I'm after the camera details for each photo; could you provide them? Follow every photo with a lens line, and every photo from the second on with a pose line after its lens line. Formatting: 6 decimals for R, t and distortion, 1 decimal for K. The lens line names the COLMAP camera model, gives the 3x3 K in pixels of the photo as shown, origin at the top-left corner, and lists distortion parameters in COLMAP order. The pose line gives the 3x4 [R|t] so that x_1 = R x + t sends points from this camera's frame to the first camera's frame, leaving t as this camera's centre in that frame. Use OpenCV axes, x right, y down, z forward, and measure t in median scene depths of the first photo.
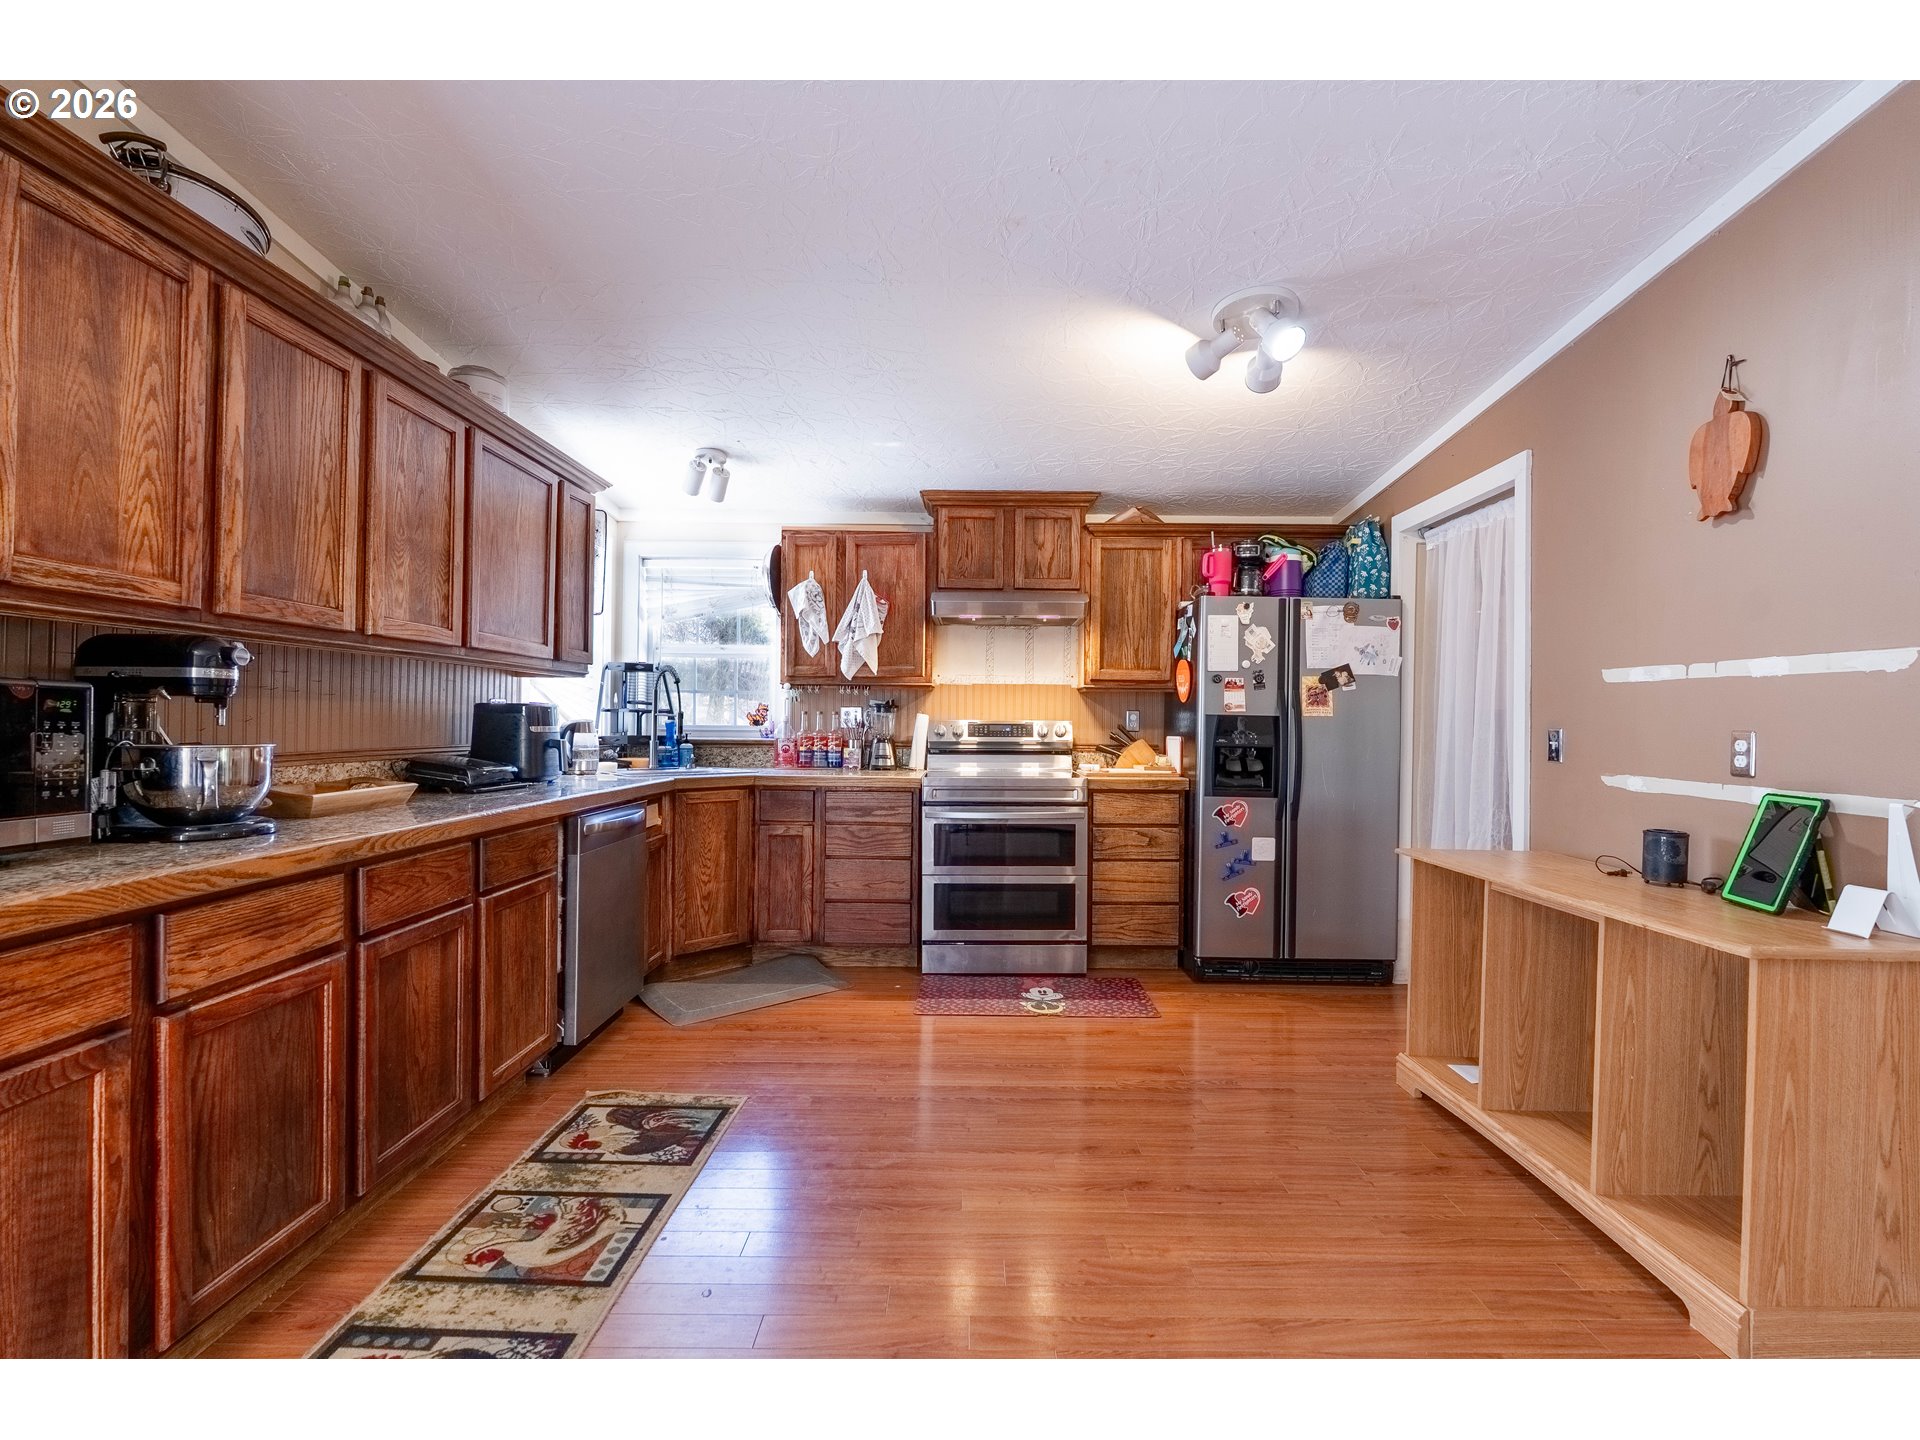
lens RADIAL K [[872.8, 0, 962.2], [0, 872.8, 723.6], [0, 0, 1]] dist [0.000869, 0.000254]
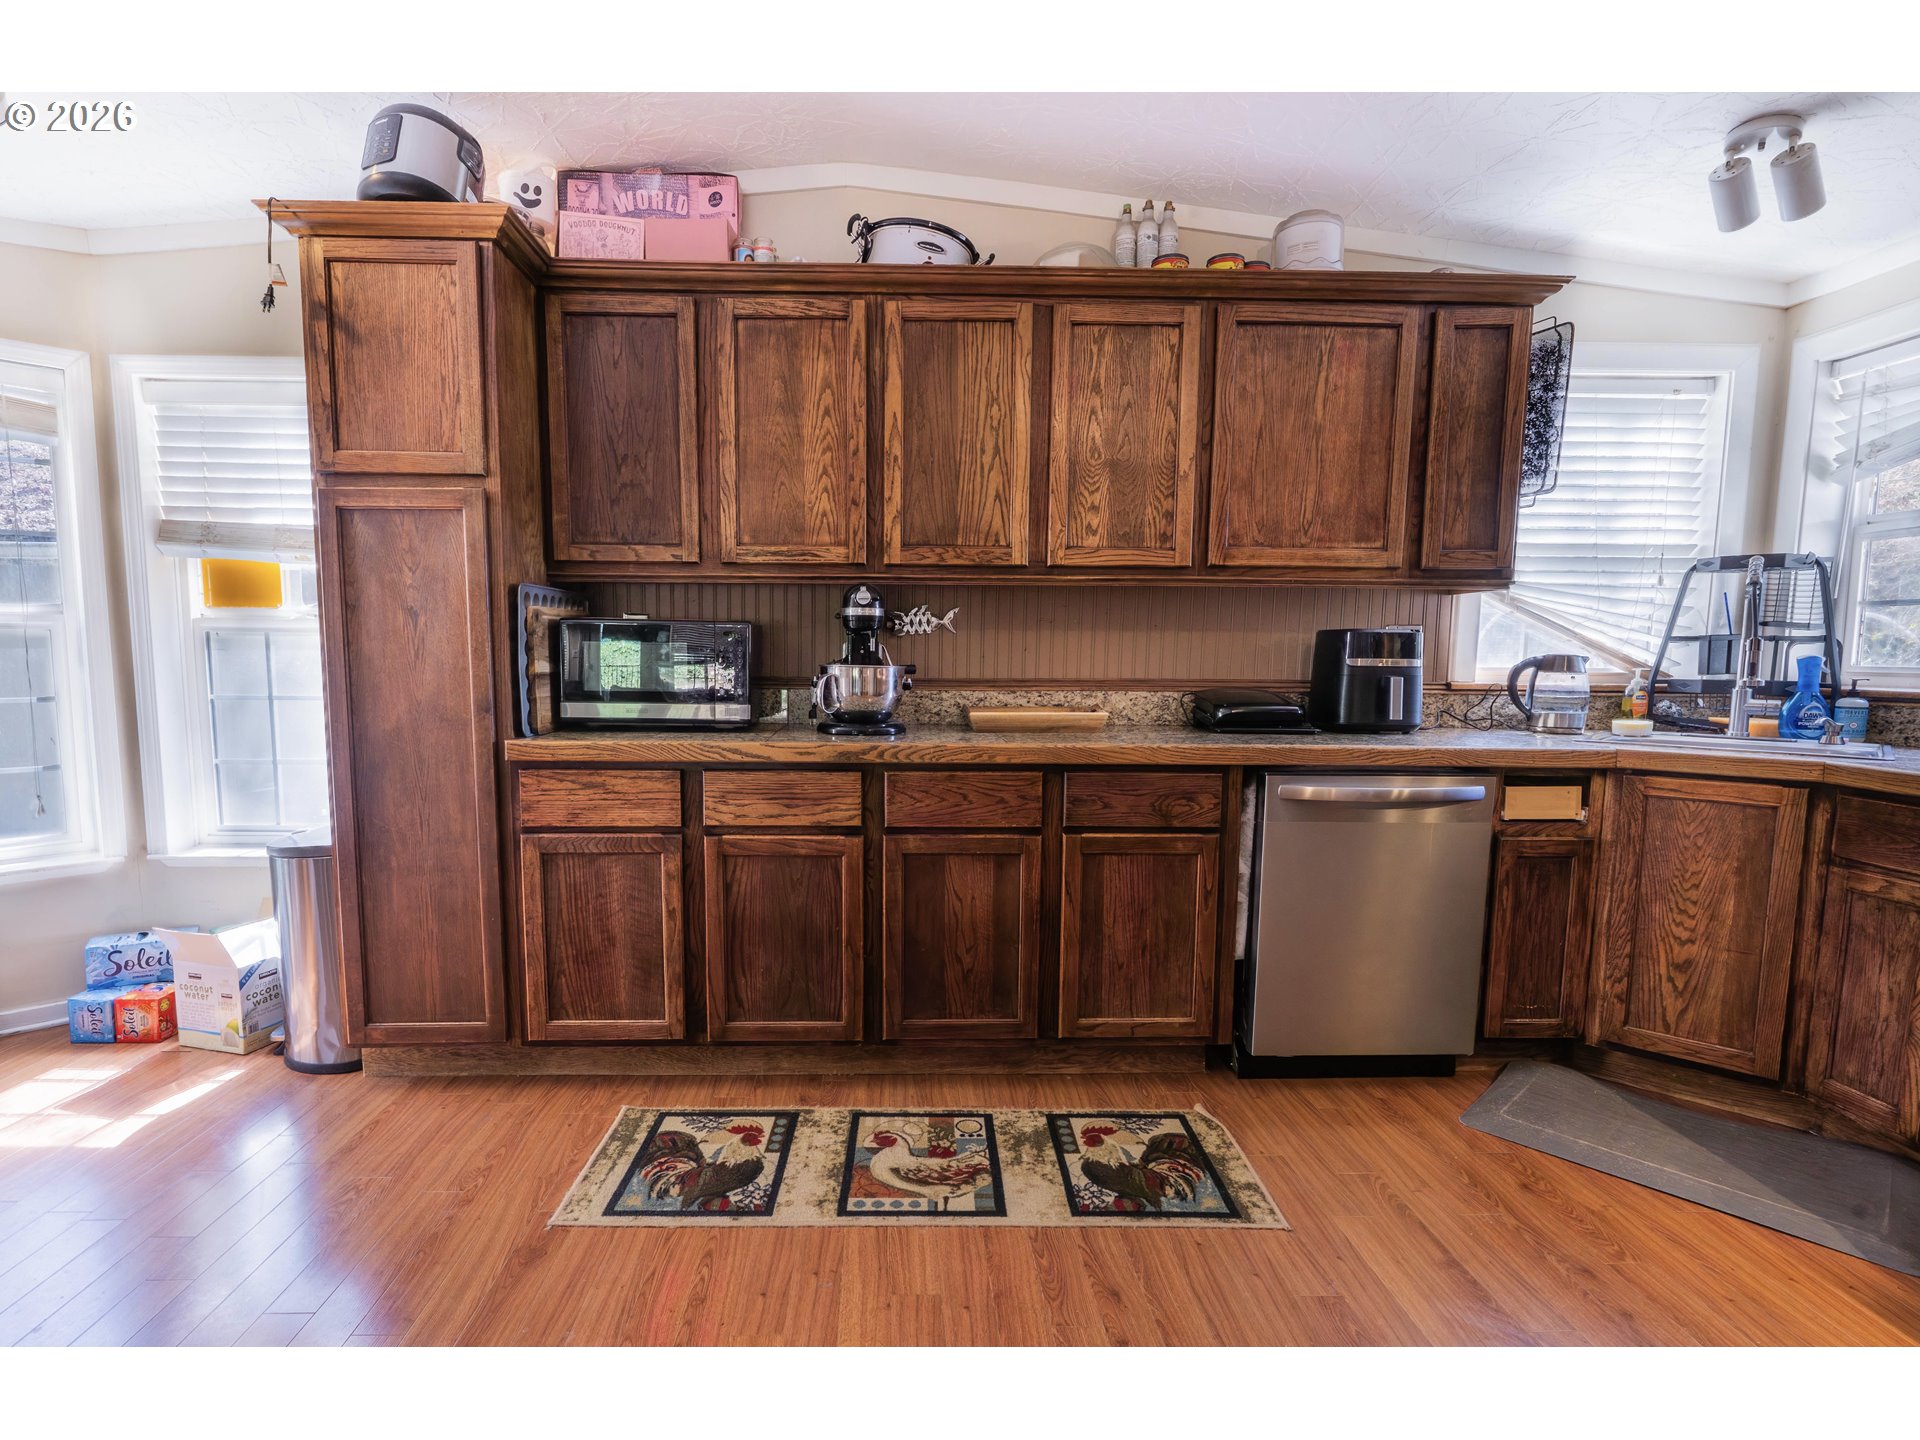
lens RADIAL K [[972.0, 0, 931.9], [0, 972.0, 753.2], [0, 0, 1]] dist [-0.003928, -0.000382]
pose [[0.032195, 0.095864, -0.994874, 0.599173], [-0.010018, 0.995371, 0.095587, 0.013830], [0.999431, 0.006890, 0.033007, 0.988419]]
